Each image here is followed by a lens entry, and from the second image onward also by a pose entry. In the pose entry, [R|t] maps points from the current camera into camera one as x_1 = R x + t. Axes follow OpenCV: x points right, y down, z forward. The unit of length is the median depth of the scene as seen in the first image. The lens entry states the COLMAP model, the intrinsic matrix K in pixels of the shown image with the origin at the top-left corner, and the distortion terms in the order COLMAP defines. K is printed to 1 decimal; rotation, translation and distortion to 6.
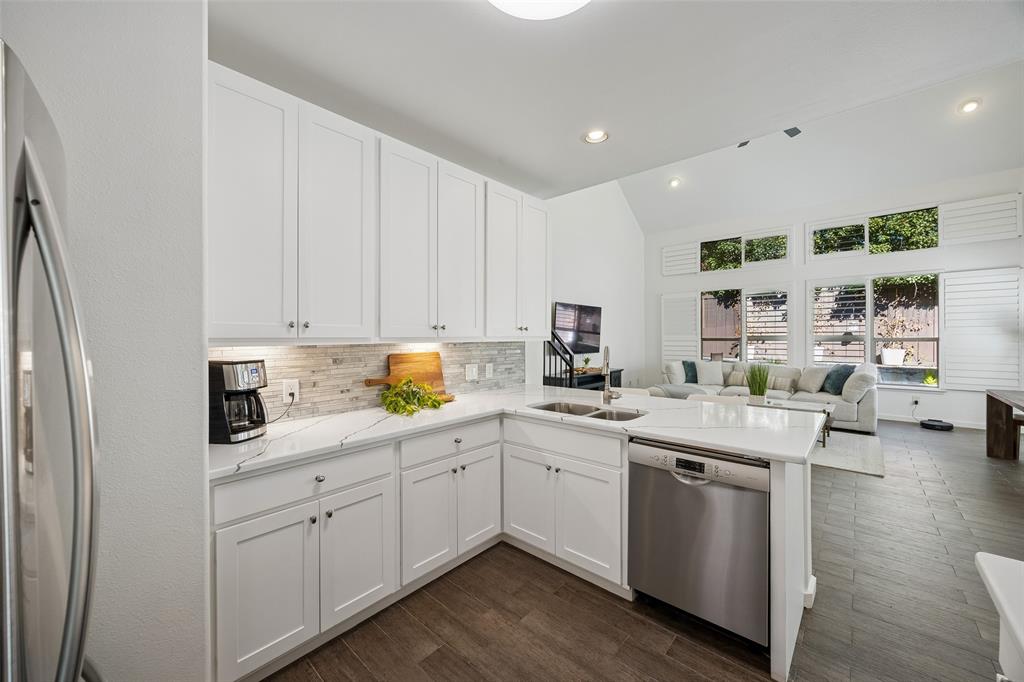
lens RADIAL K [[393.5, 0, 504.9], [0, 393.5, 336.9], [0, 0, 1]] dist [0.002114, 0.000065]
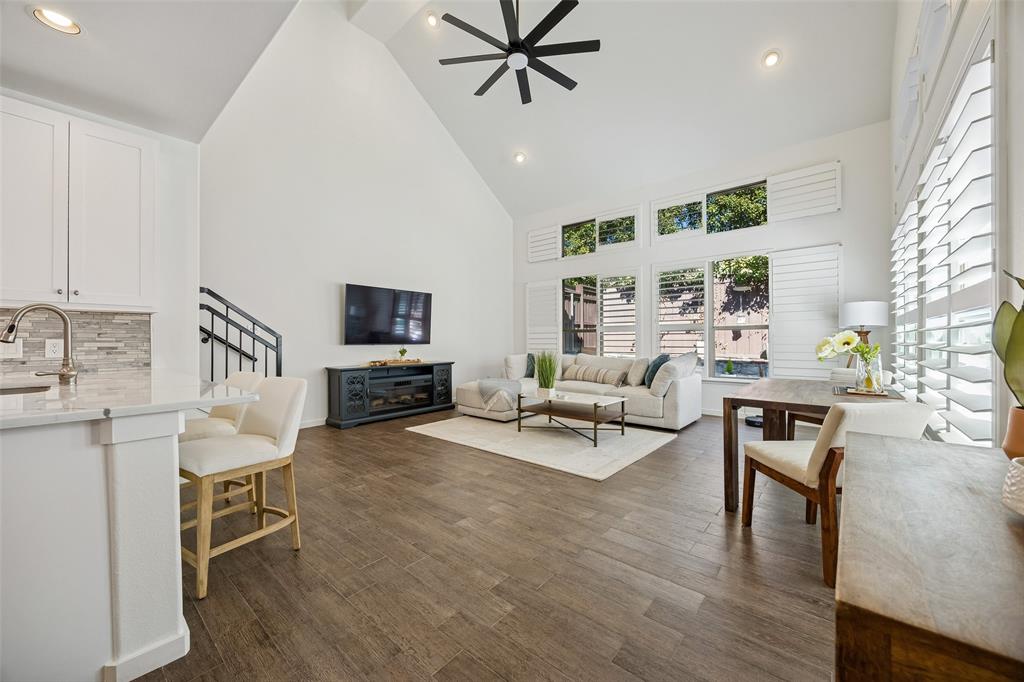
lens RADIAL K [[393.5, 0, 511.7], [0, 393.5, 339.5], [0, 0, 1]] dist [0.002114, 0.000065]
pose [[0.999686, 0.002622, 0.024926, 0.429047], [-0.002531, 0.999990, -0.003658, 0.034974], [-0.024936, 0.003594, 0.999683, 0.102927]]
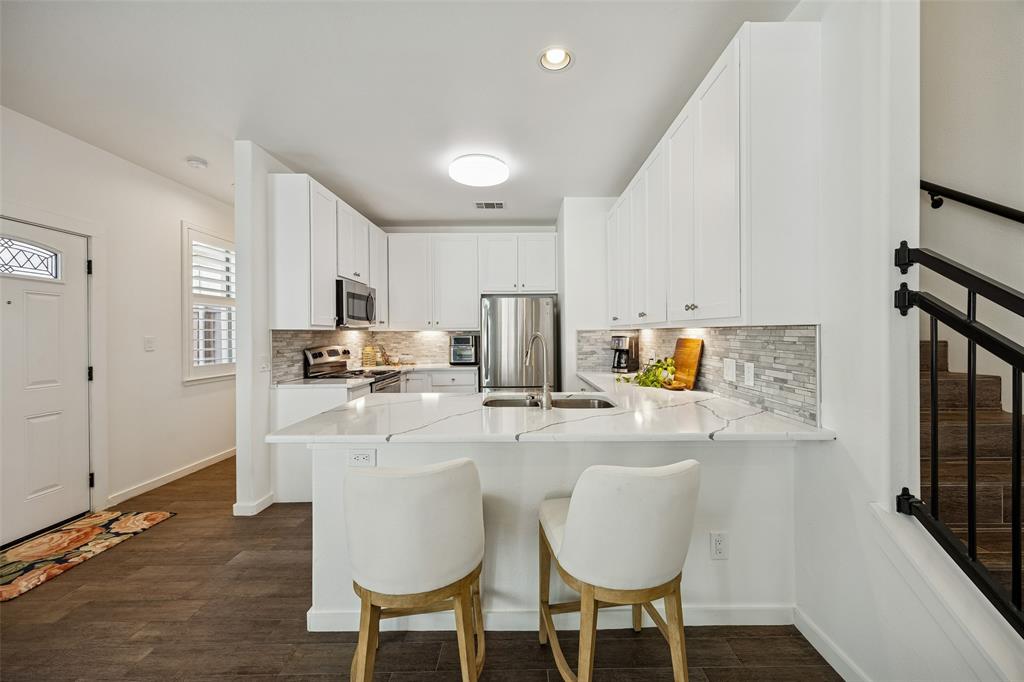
lens RADIAL K [[393.5, 0, 517.2], [0, 393.5, 336.8], [0, 0, 1]] dist [0.002114, 0.000065]
pose [[-0.741454, 0.016816, -0.670793, 0.328039], [0.008254, 0.999839, 0.015942, 0.007323], [0.670953, 0.006283, -0.741473, 0.619108]]
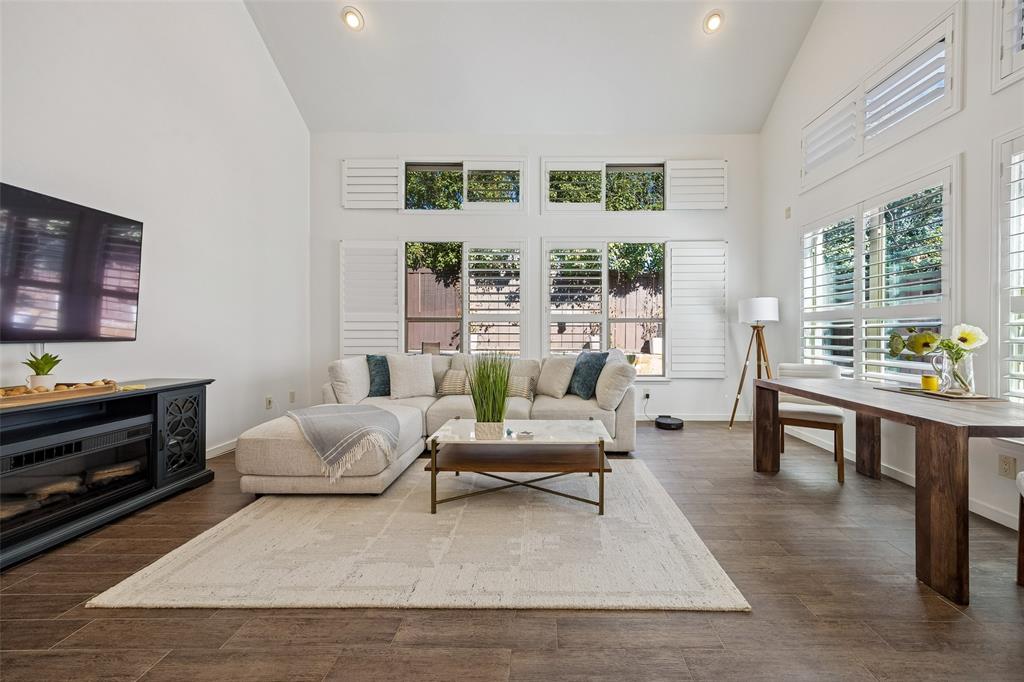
lens RADIAL K [[393.5, 0, 542.7], [0, 393.5, 335.0], [0, 0, 1]] dist [0.002114, 0.000065]
pose [[0.739600, 0.002557, 0.673042, 0.291277], [-0.004351, 0.999990, 0.000983, 0.034281], [-0.673033, -0.003656, 0.739604, 0.479073]]
